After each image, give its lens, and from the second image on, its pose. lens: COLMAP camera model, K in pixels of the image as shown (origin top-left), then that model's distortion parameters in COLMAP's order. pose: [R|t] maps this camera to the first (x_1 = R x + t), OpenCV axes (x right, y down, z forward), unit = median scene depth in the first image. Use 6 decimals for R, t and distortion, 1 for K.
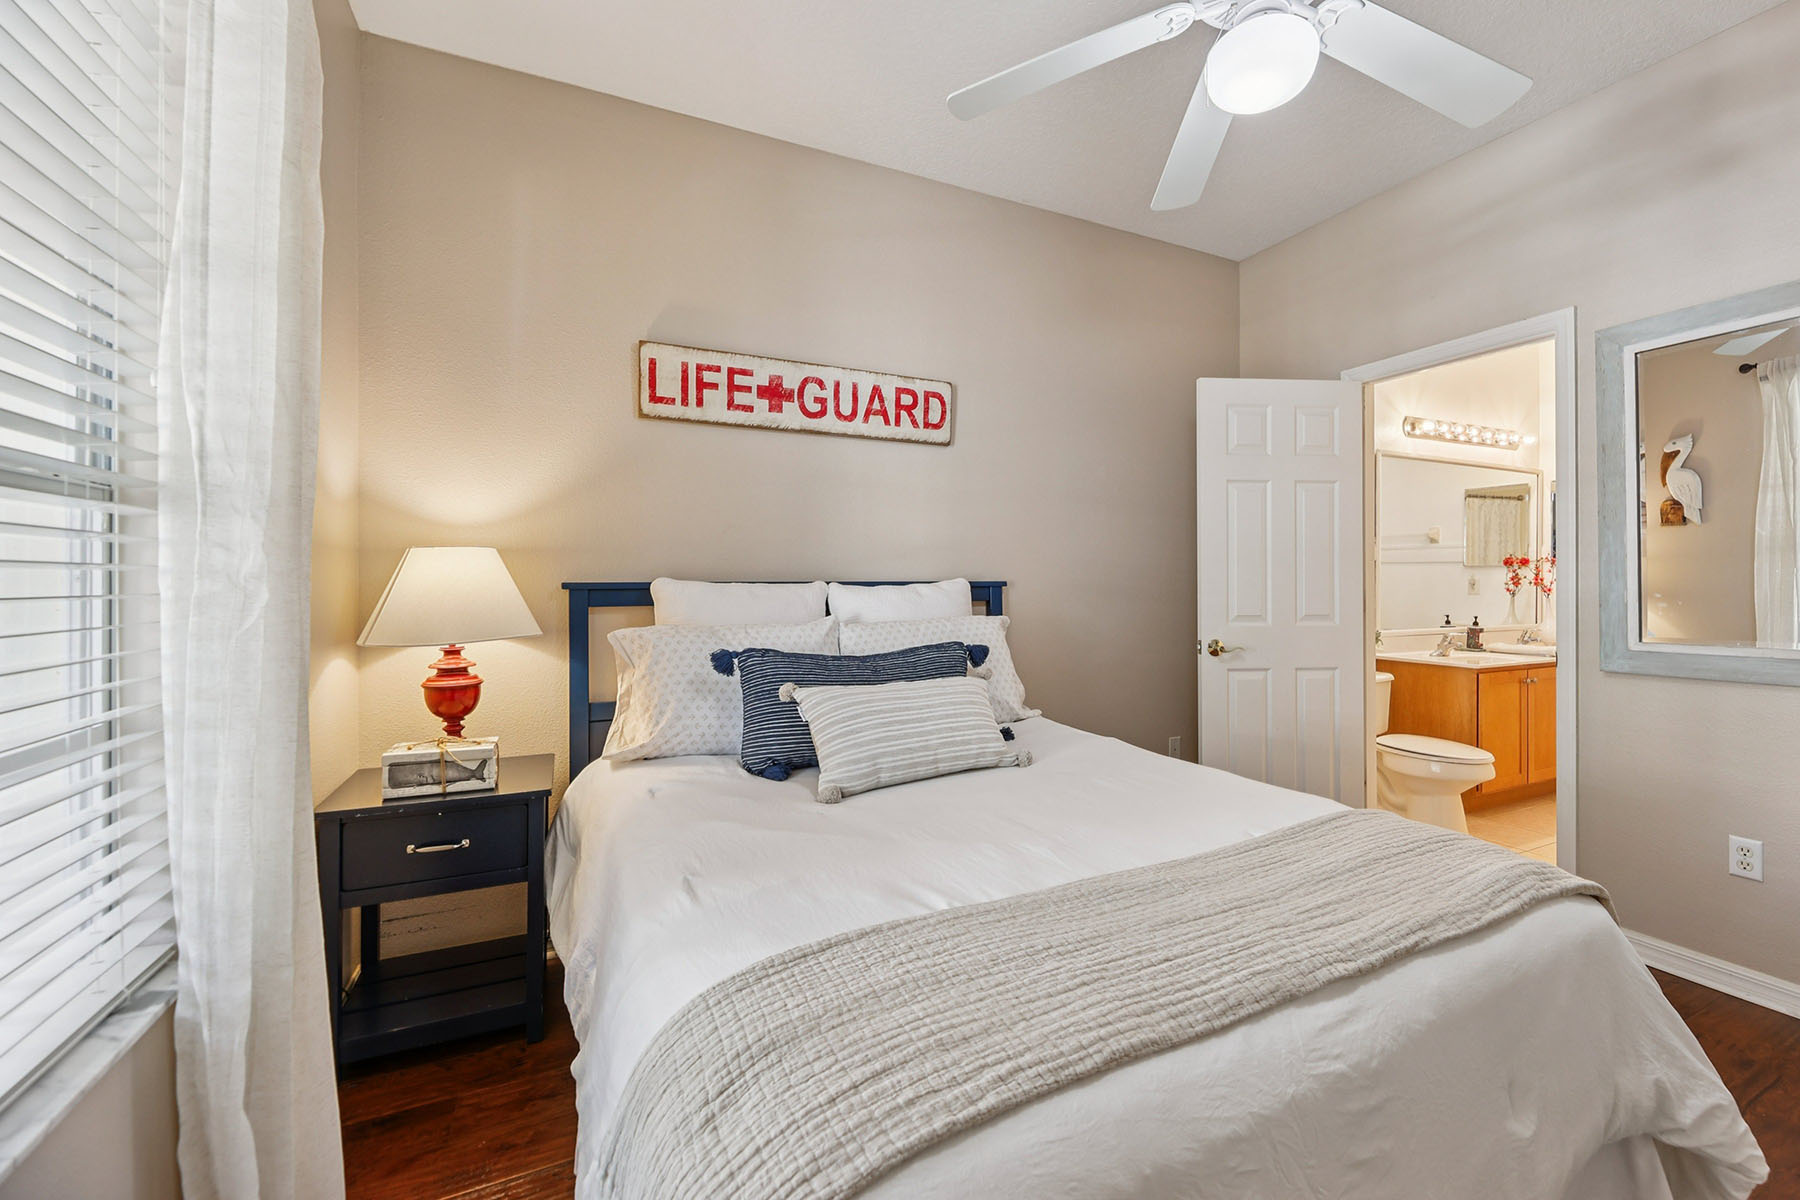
lens RADIAL K [[737.2, 0, 936.8], [0, 737.2, 585.5], [0, 0, 1]] dist [-0.004040, -0.000516]
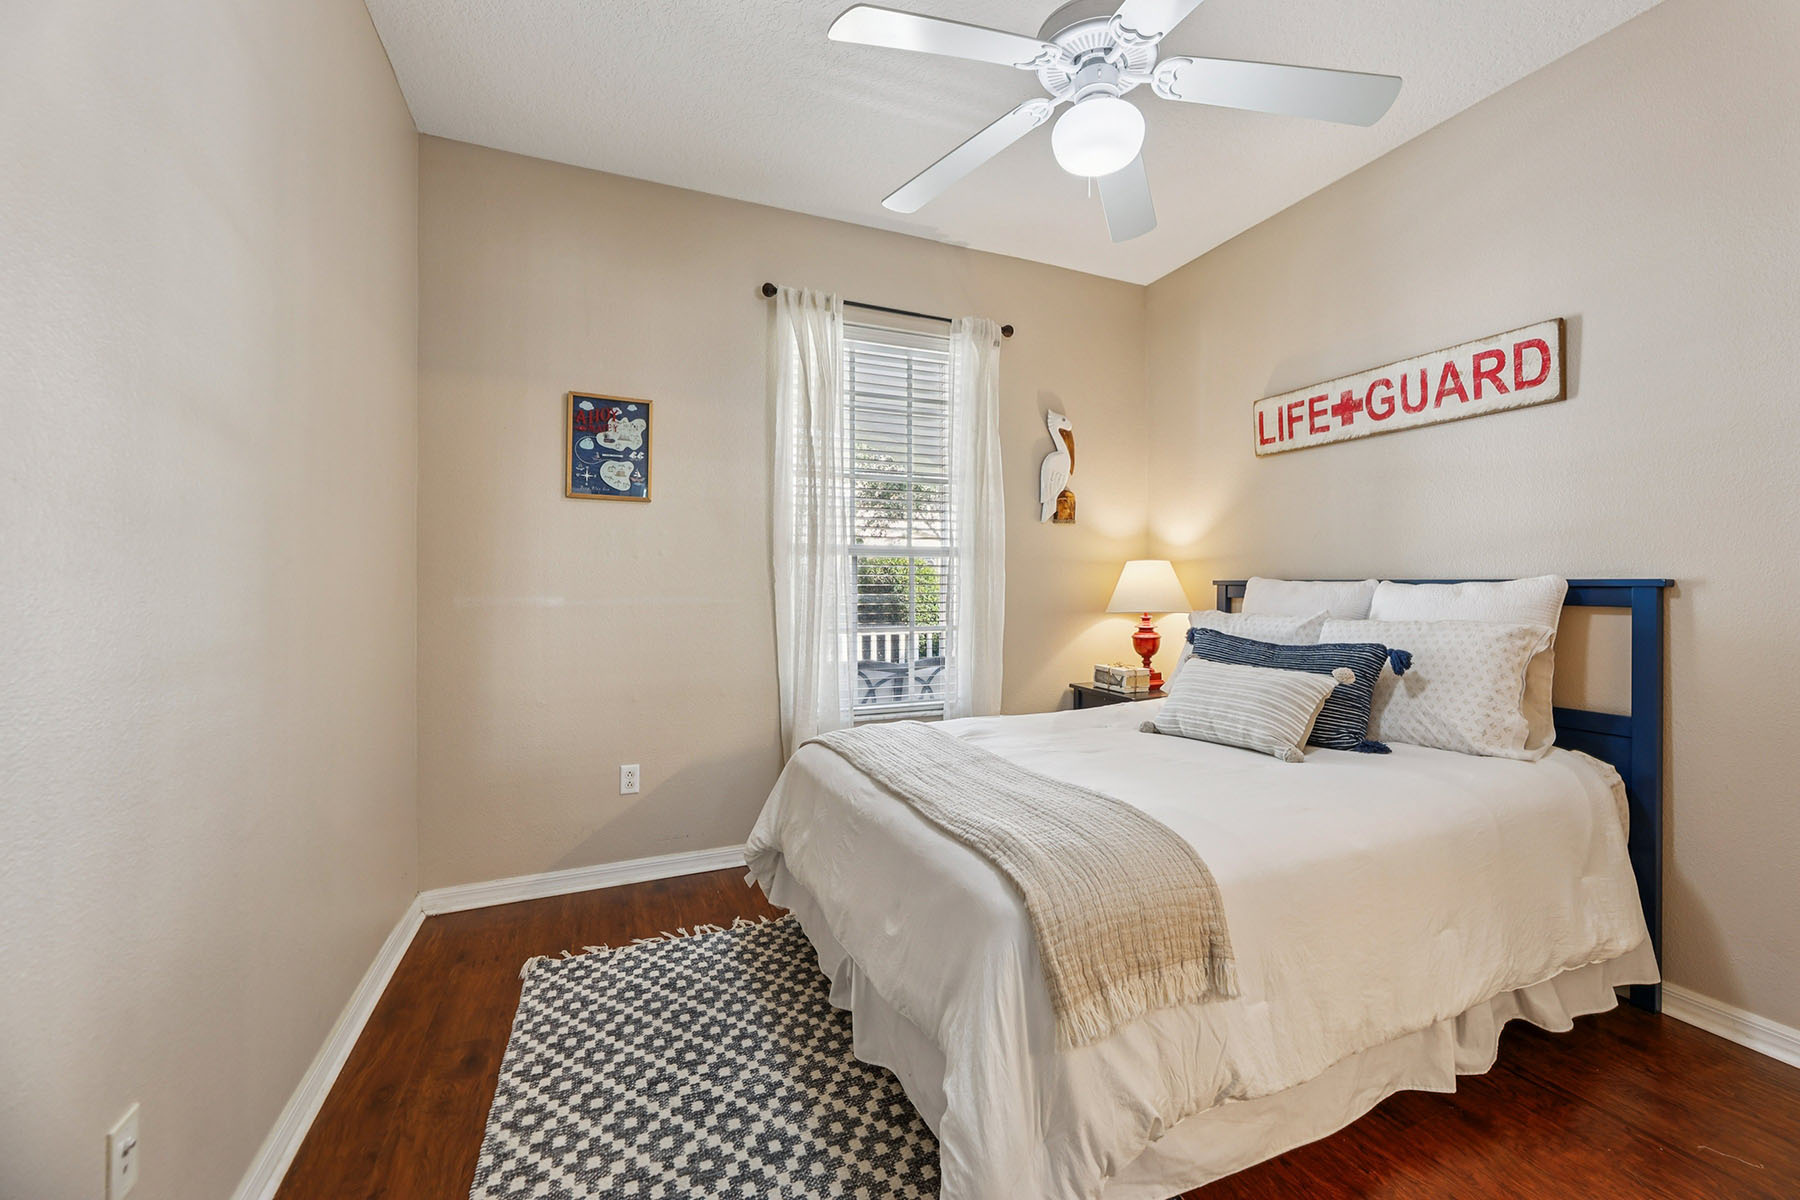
lens RADIAL K [[737.2, 0, 940.6], [0, 737.2, 579.6], [0, 0, 1]] dist [-0.004040, -0.000516]
pose [[-0.035920, -0.000537, -0.999355, 0.876353], [-0.003309, 0.999994, -0.000418, -0.002948], [0.999349, 0.003292, -0.035921, 0.428162]]
